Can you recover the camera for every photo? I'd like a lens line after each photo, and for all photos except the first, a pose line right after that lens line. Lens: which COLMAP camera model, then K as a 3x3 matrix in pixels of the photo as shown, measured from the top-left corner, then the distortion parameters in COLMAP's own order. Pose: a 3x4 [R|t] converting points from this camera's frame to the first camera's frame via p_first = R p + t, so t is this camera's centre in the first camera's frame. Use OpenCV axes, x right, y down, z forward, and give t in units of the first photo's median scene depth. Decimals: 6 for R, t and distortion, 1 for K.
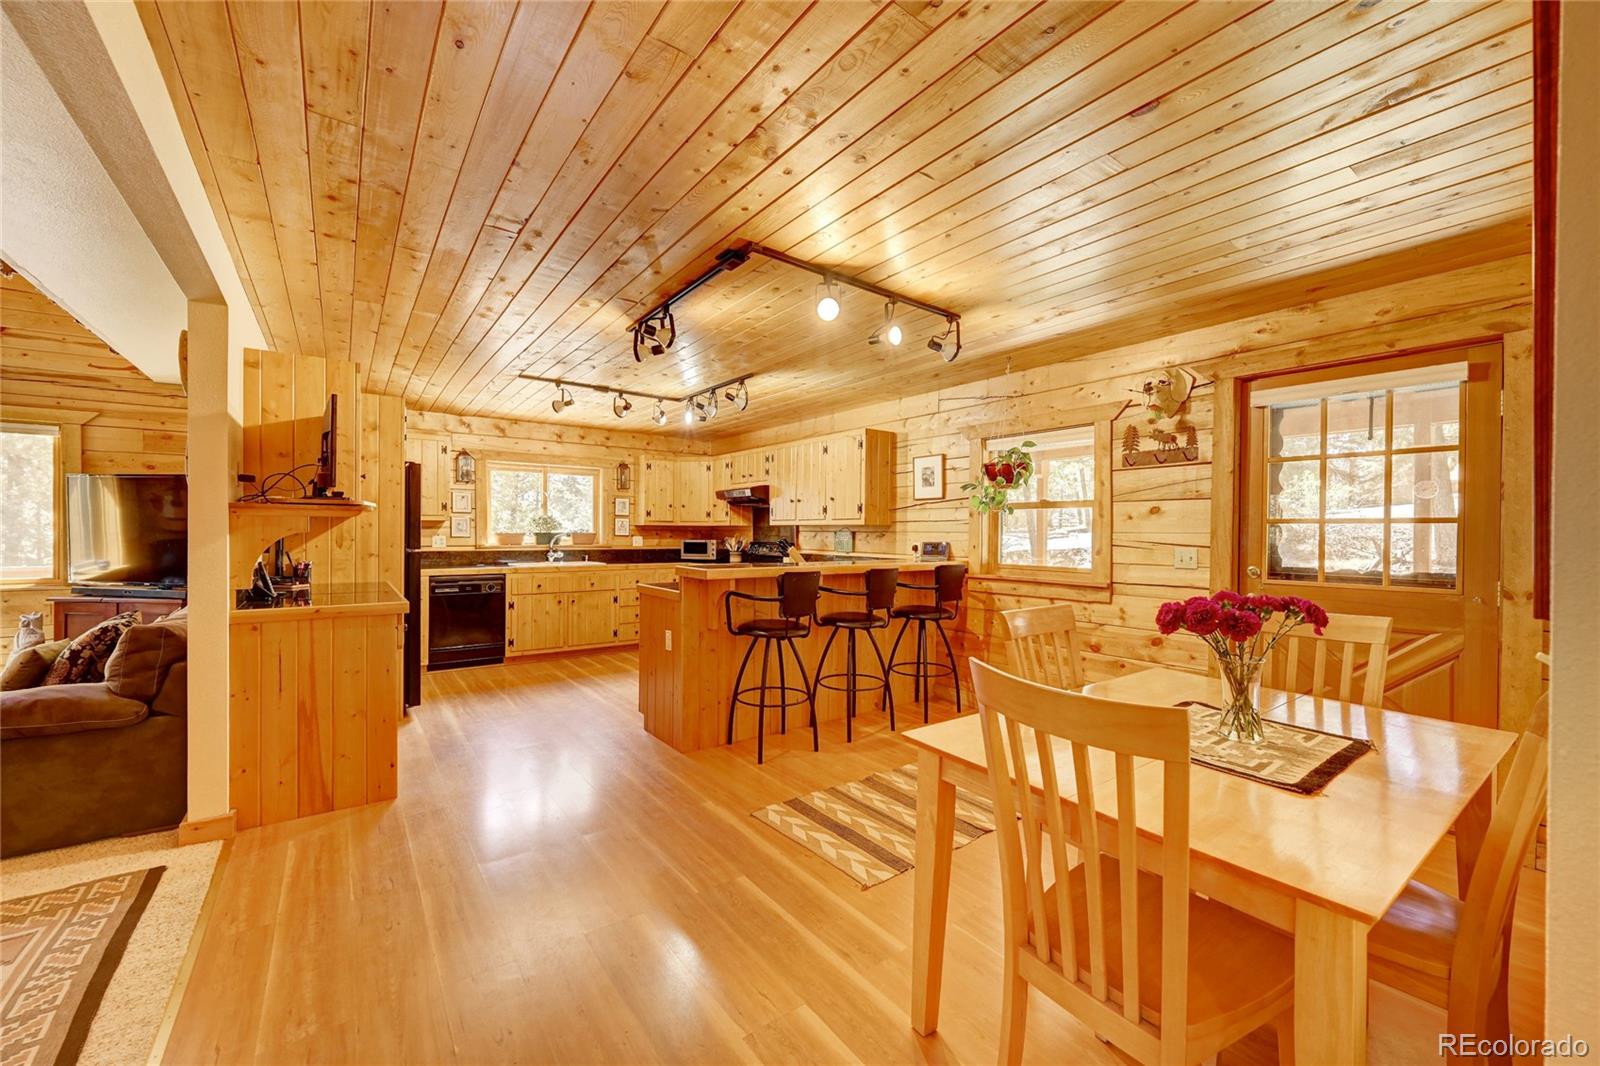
lens RADIAL K [[632.4, 0, 802.6], [0, 632.4, 532.9], [0, 0, 1]] dist [-0.004014, -0.000076]
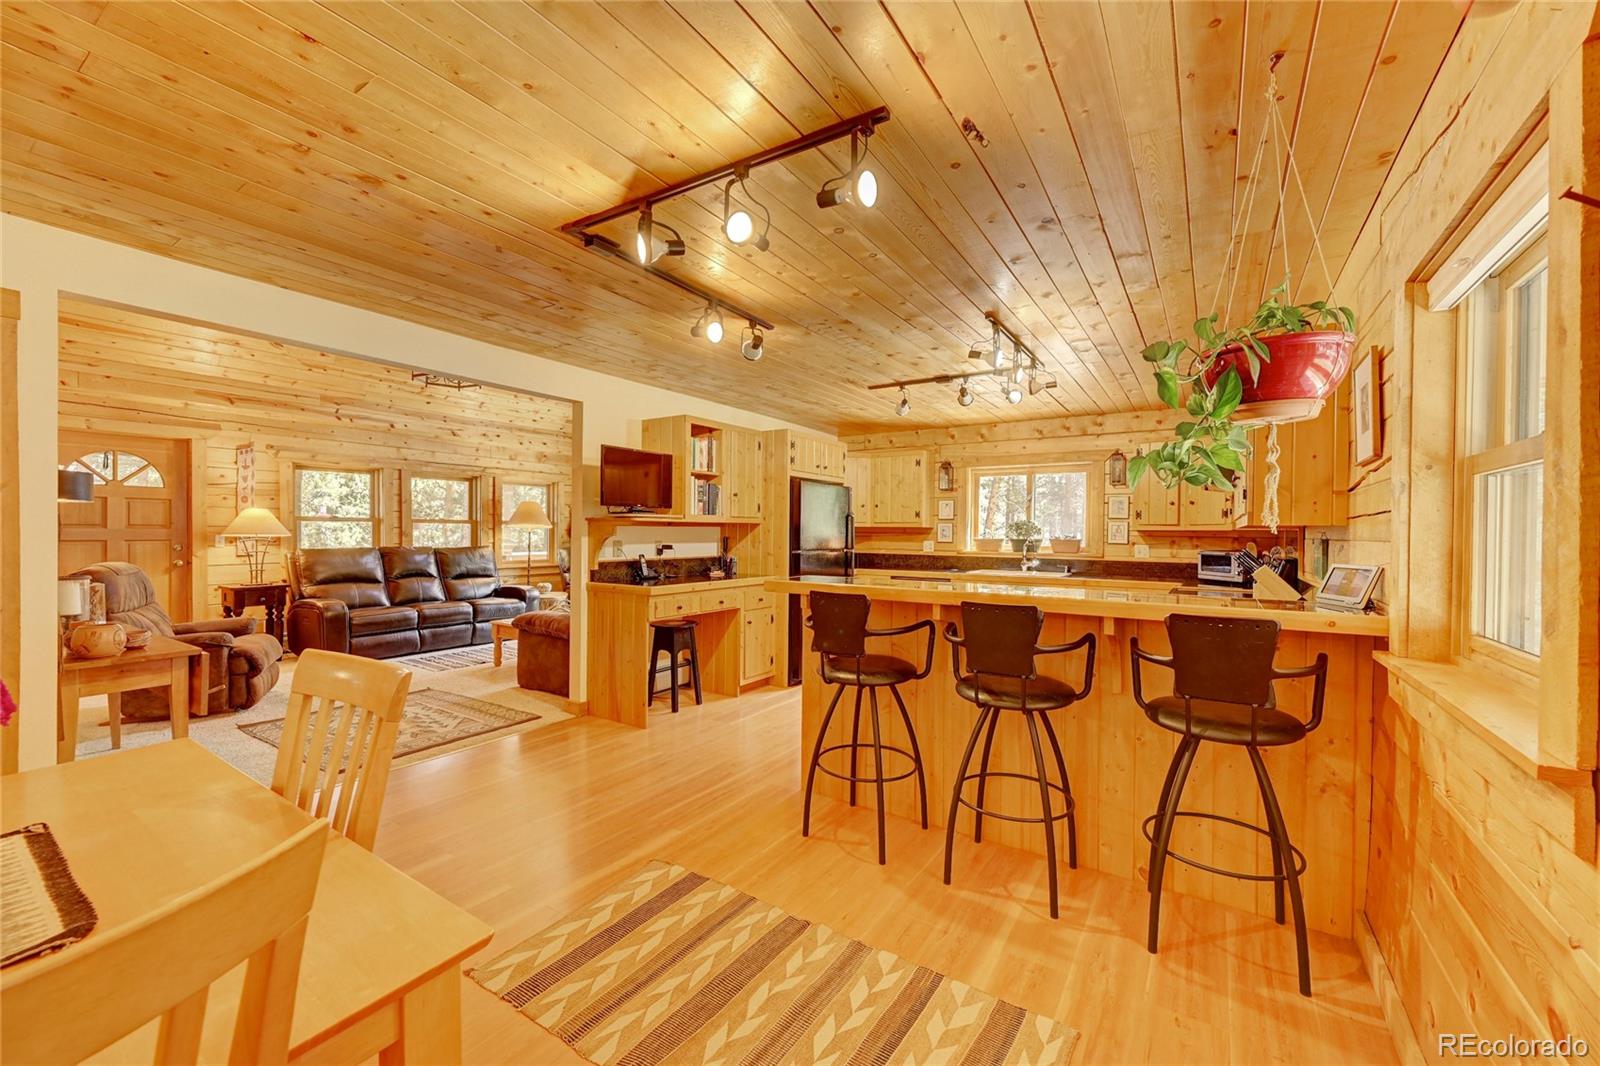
lens RADIAL K [[632.4, 0, 803.5], [0, 632.4, 531.7], [0, 0, 1]] dist [-0.004014, -0.000076]
pose [[0.350484, -0.004301, -0.936559, 0.449082], [-0.010240, 0.999912, -0.008424, 0.000009], [0.936513, 0.012543, 0.350409, 0.493285]]
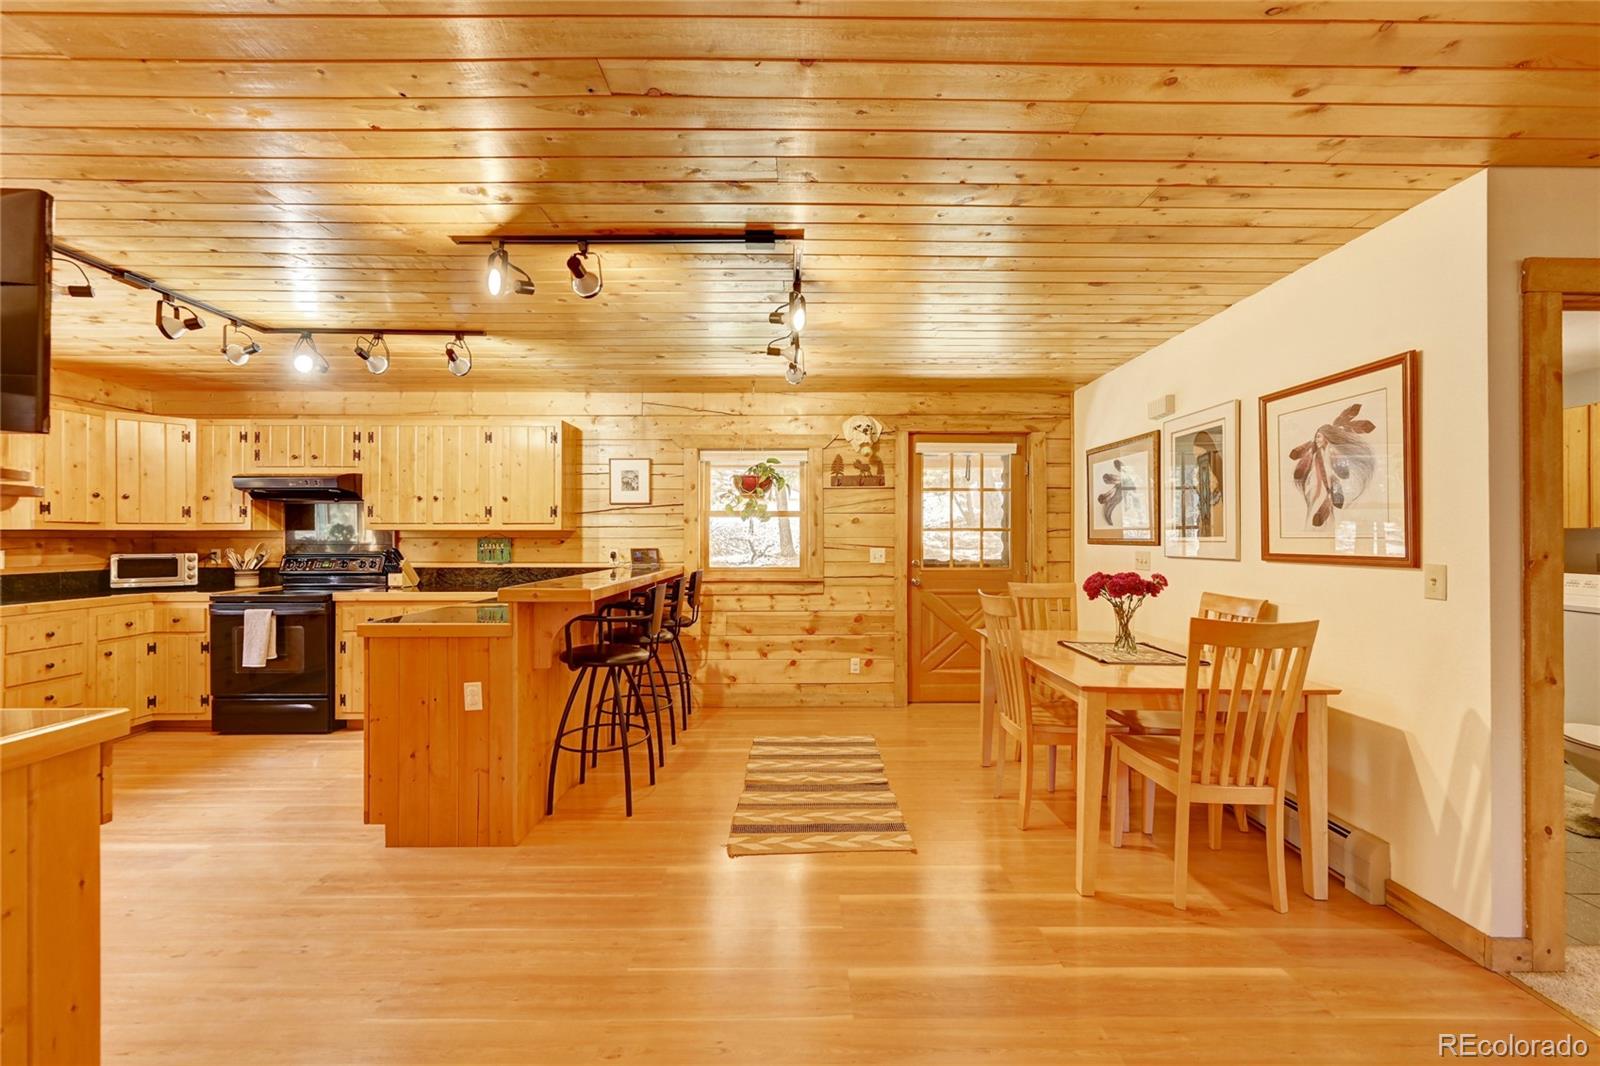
lens RADIAL K [[632.4, 0, 801.5], [0, 632.4, 538.9], [0, 0, 1]] dist [-0.004014, -0.000076]
pose [[0.580120, -0.008825, 0.814483, -0.419158], [0.006499, 0.999960, 0.006206, -0.004482], [-0.814505, 0.001693, 0.580154, 0.223623]]
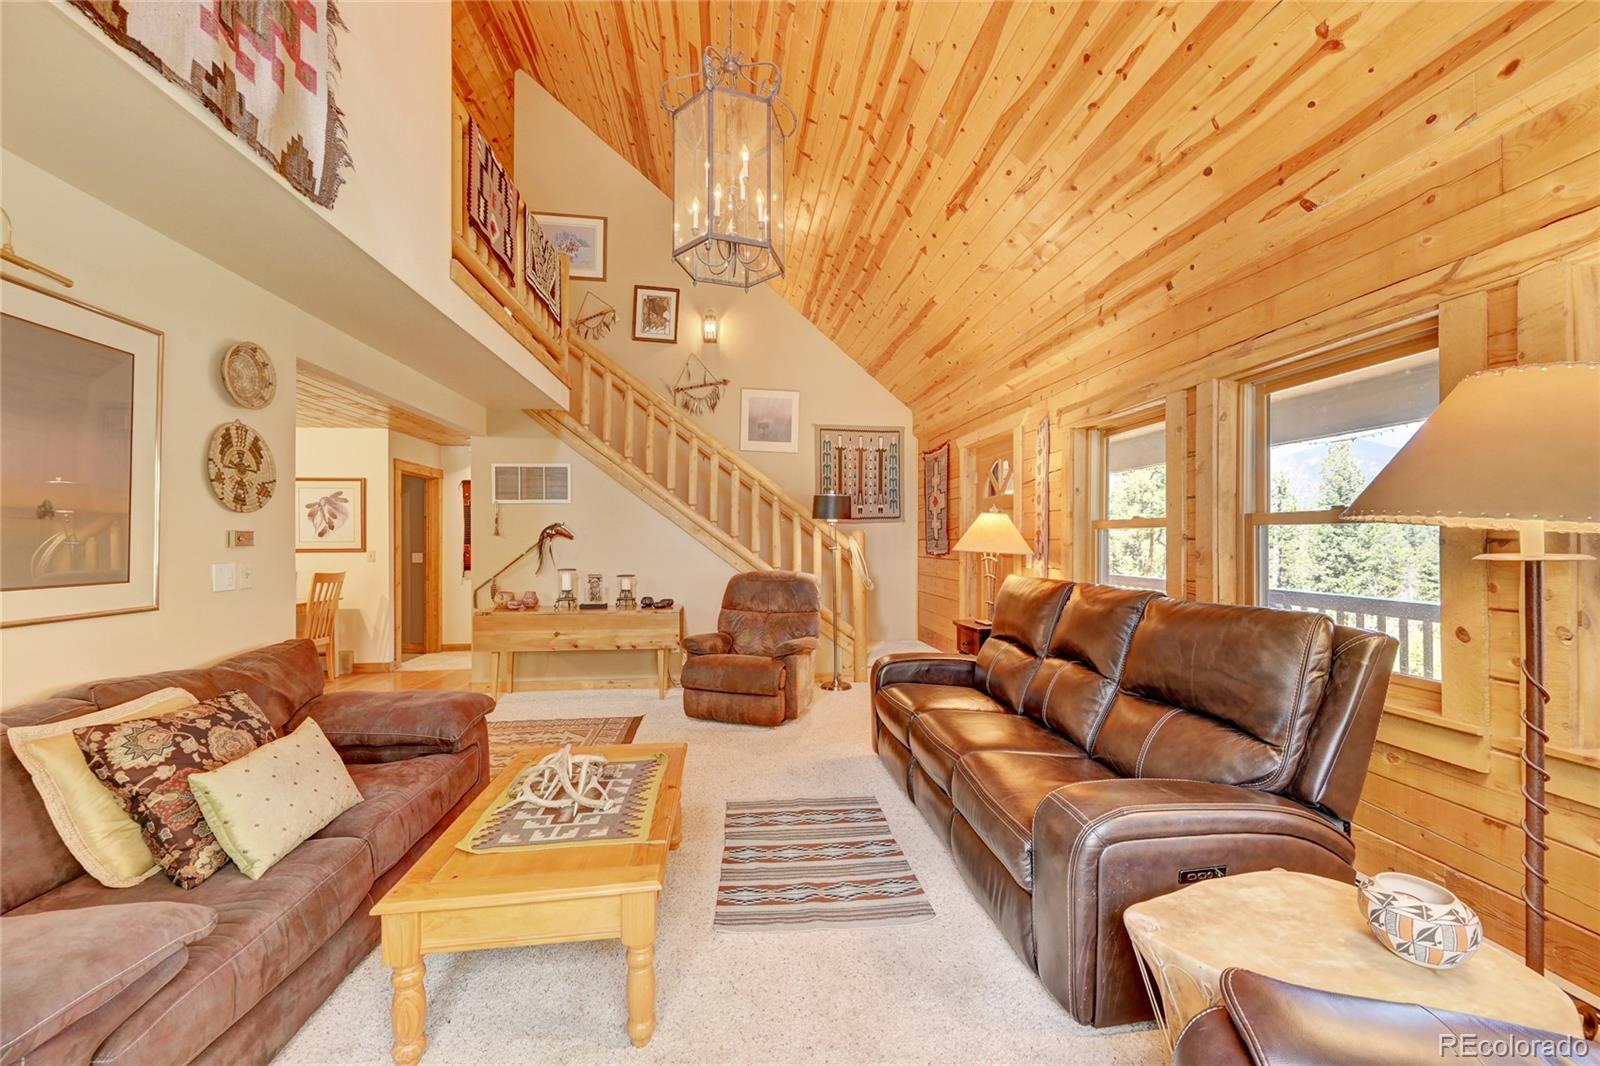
lens RADIAL K [[632.4, 0, 804.4], [0, 632.4, 536.9], [0, 0, 1]] dist [-0.004014, -0.000076]
pose [[-0.867819, -0.003965, 0.496864, -1.197574], [-0.002714, 0.999991, 0.003241, -0.015570], [-0.496872, 0.001464, -0.867822, 0.775086]]
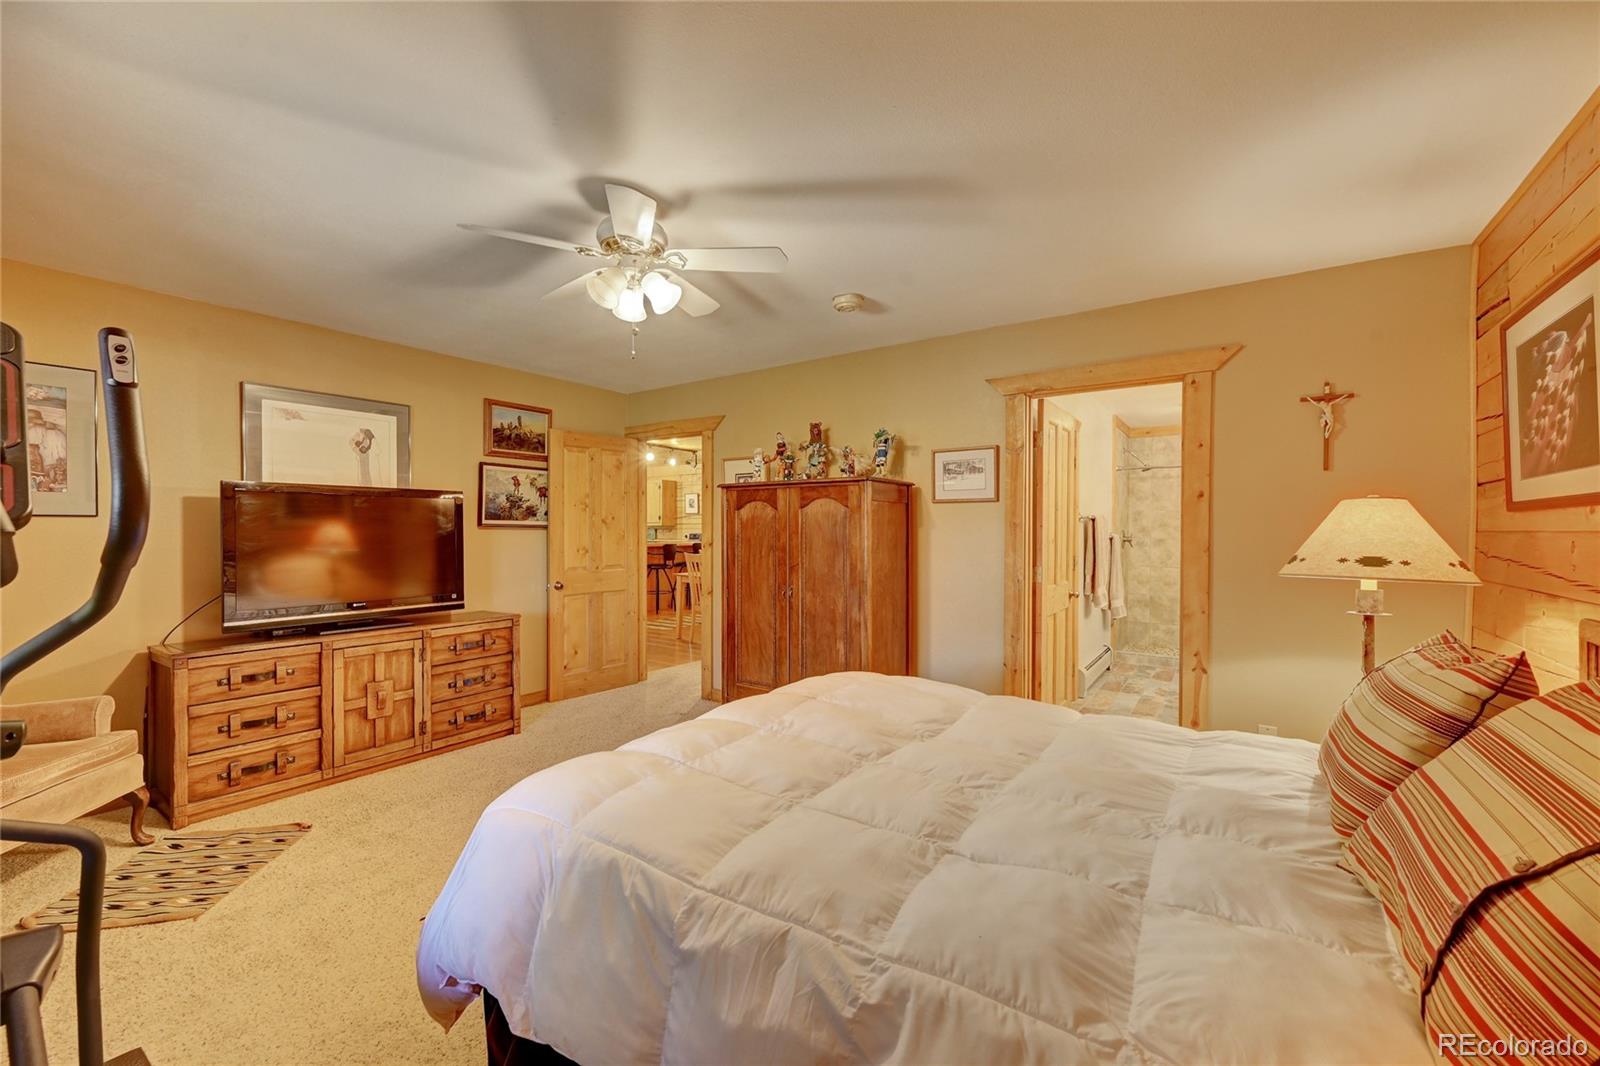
lens RADIAL K [[632.4, 0, 799.4], [0, 632.4, 532.3], [0, 0, 1]] dist [-0.004014, -0.000076]
pose [[0.949936, -0.007744, 0.312349, -0.123933], [0.006821, 0.999969, 0.004047, 0.003758], [-0.312371, -0.001714, 0.949959, -1.132826]]
